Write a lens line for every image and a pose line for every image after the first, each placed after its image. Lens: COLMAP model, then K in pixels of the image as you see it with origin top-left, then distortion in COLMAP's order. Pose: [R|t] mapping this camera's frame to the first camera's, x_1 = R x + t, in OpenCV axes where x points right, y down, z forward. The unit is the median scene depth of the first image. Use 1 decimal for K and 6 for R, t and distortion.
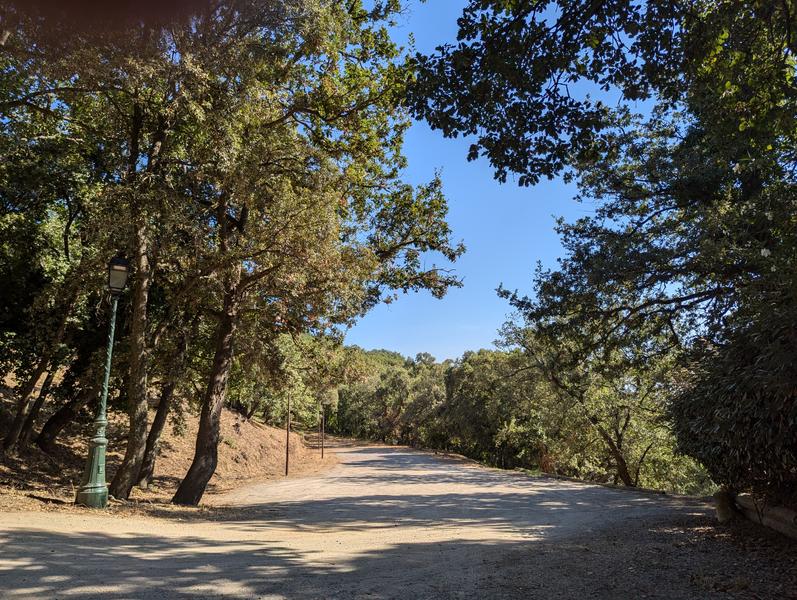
lens RADIAL K [[549.5, 0, 392.2], [0, 549.5, 307.0], [0, 0, 1]] dist [0.049318, -0.039440]
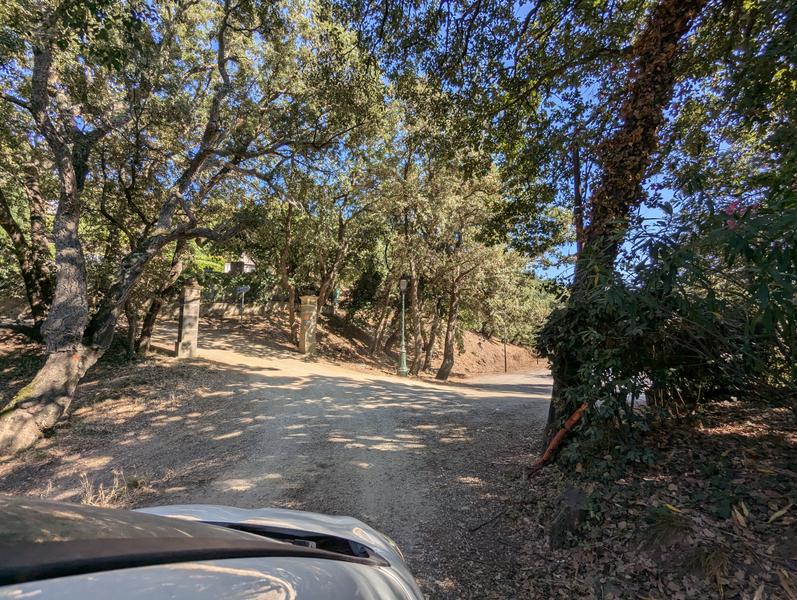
lens RADIAL K [[371.6, 0, 397.8], [0, 371.6, 300.5], [0, 0, 1]] dist [-0.005631, 0.000615]
pose [[0.865841, -0.044938, -0.498298, 0.173620], [0.094494, 0.992721, 0.074666, -0.066055], [0.491316, -0.111735, 0.863785, -0.251522]]
